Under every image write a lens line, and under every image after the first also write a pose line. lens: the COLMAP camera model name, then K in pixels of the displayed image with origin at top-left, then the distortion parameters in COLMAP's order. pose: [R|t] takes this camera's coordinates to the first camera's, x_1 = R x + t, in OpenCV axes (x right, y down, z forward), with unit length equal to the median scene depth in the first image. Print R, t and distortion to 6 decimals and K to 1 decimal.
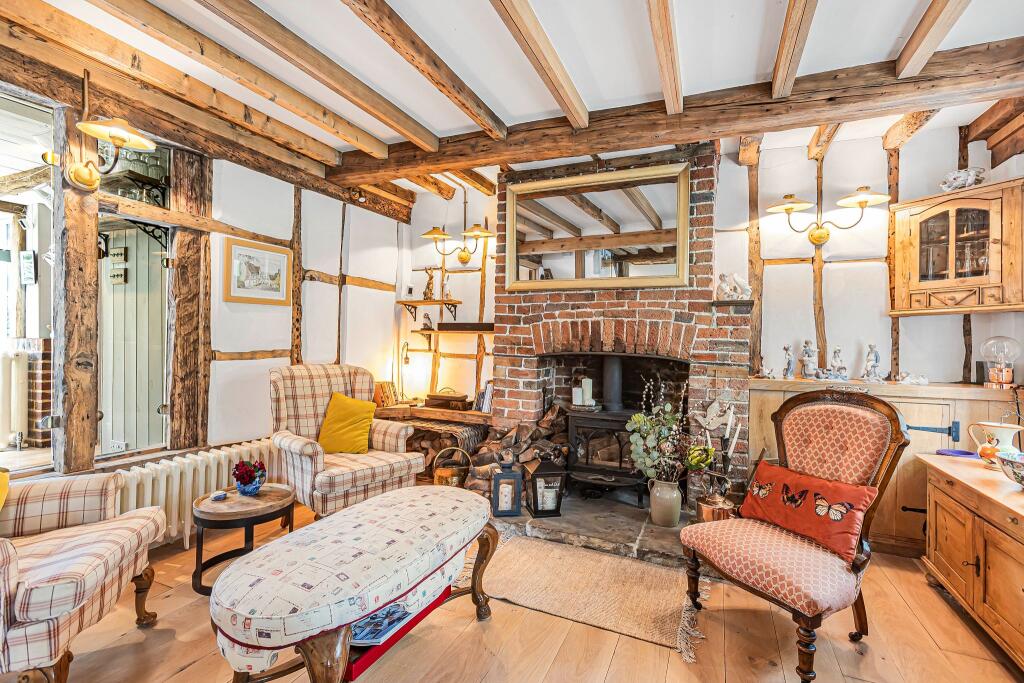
lens RADIAL K [[469.3, 0, 513.2], [0, 469.3, 338.7], [0, 0, 1]] dist [0.001991, 0.012450]
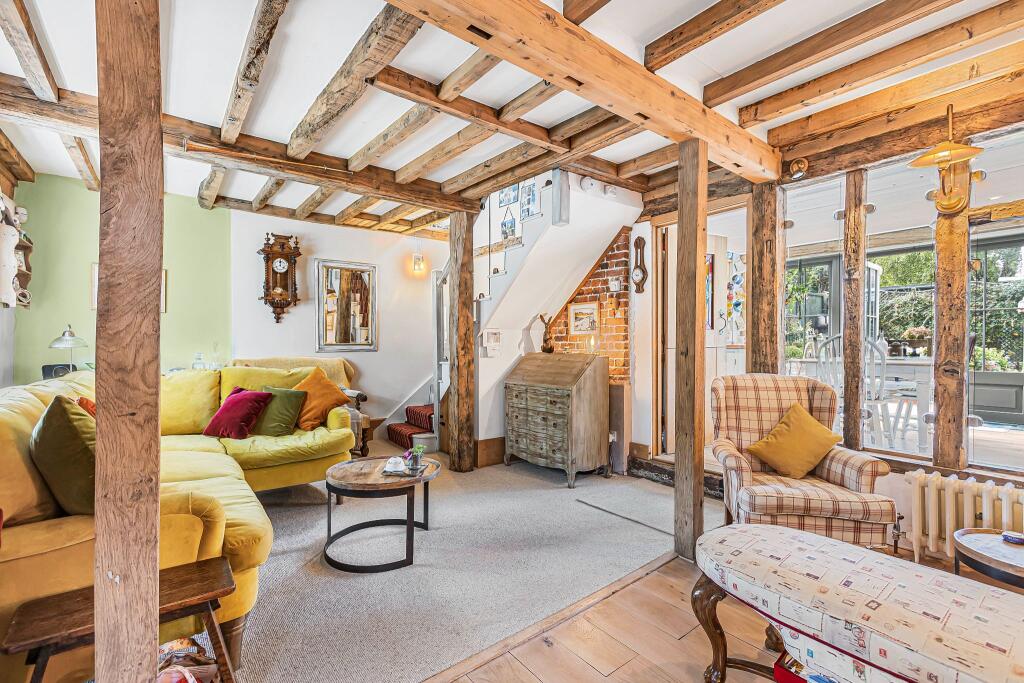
lens RADIAL K [[460.8, 0, 513.7], [0, 460.8, 337.1], [0, 0, 1]] dist [-0.003596, 0.009133]
pose [[-0.467134, -0.025729, -0.883812, 0.381064], [-0.012618, 0.999669, -0.022432, 0.008382], [0.884097, 0.000673, -0.467303, 0.453632]]
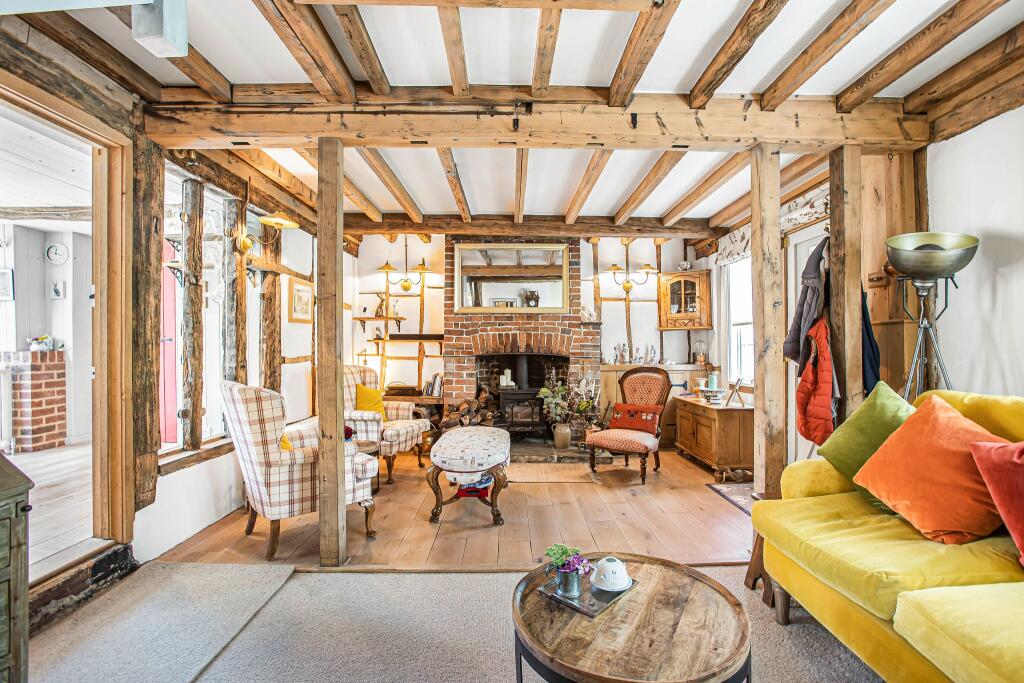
lens RADIAL K [[460.8, 0, 513.7], [0, 460.8, 337.1], [0, 0, 1]] dist [-0.003596, 0.009133]
pose [[0.919291, -0.008704, 0.393482, -0.491623], [0.013309, 0.999871, -0.008976, -0.011463], [-0.393353, 0.013489, 0.919289, -0.498860]]
